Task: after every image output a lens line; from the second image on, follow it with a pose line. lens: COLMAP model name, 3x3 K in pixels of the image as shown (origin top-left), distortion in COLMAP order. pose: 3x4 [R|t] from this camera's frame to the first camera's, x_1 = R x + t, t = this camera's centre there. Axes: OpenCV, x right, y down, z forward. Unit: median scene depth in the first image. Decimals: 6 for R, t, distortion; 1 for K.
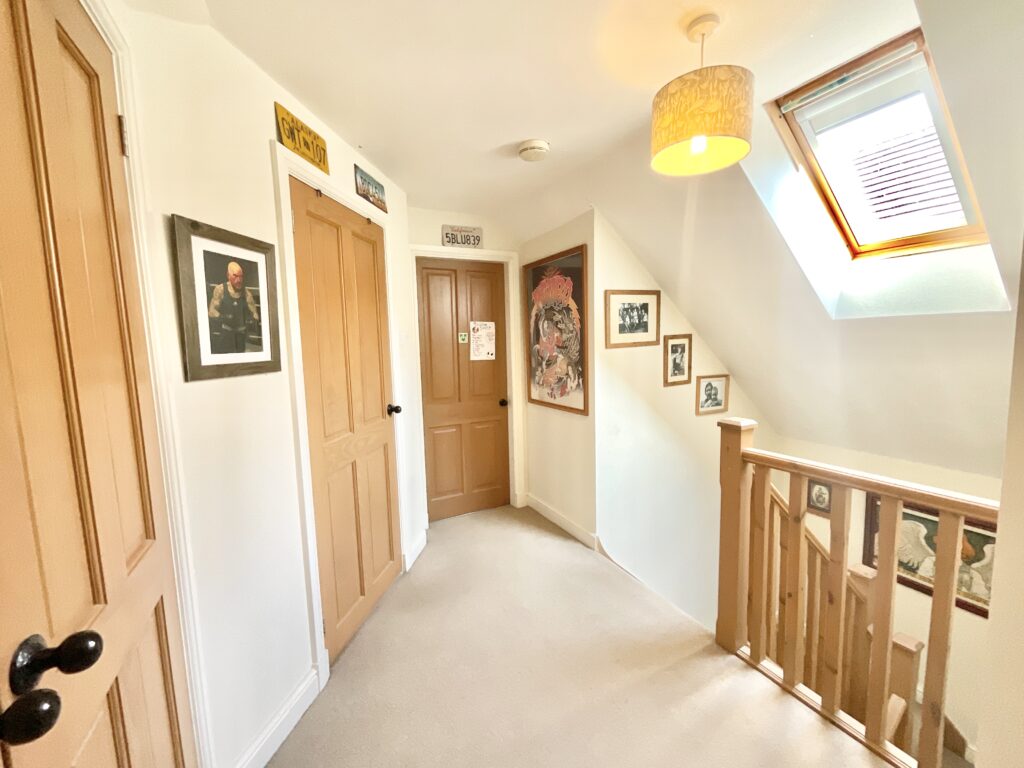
lens RADIAL K [[418.2, 0, 512.6], [0, 418.2, 383.9], [0, 0, 1]] dist [0.001289, -0.000173]
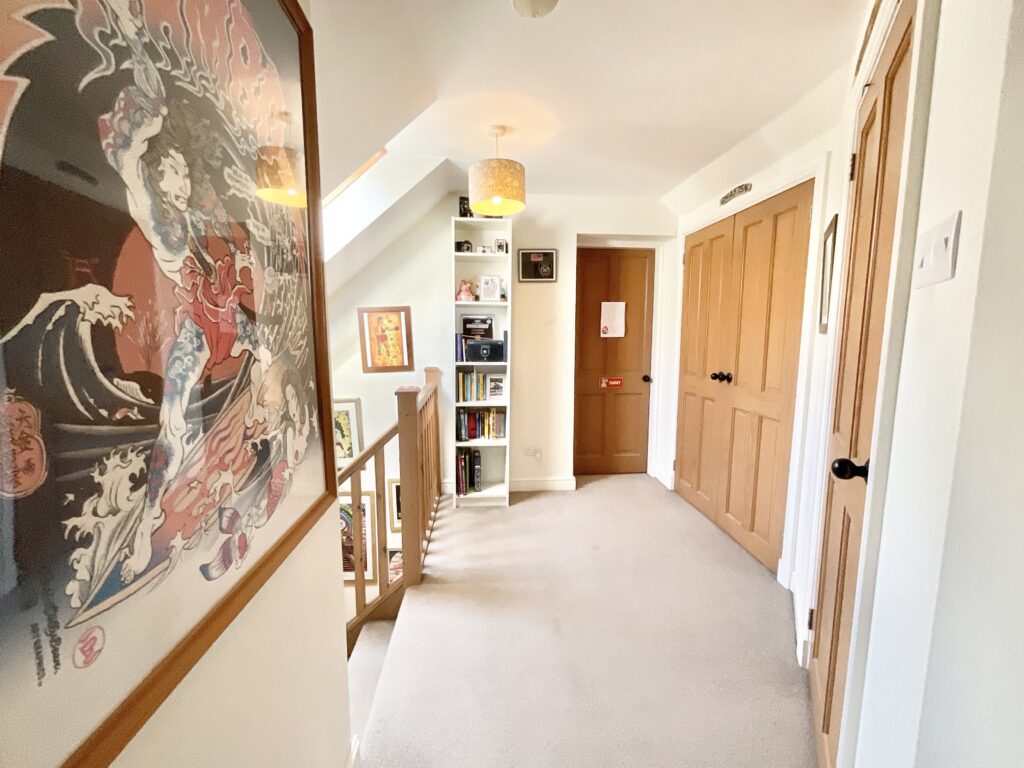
lens RADIAL K [[418.2, 0, 512.0], [0, 418.2, 383.4], [0, 0, 1]] dist [0.001289, -0.000173]
pose [[-0.922438, -0.014974, 0.385856, -0.110676], [0.068874, 0.976845, 0.202561, -0.085588], [-0.379954, 0.213426, -0.900047, 1.115486]]
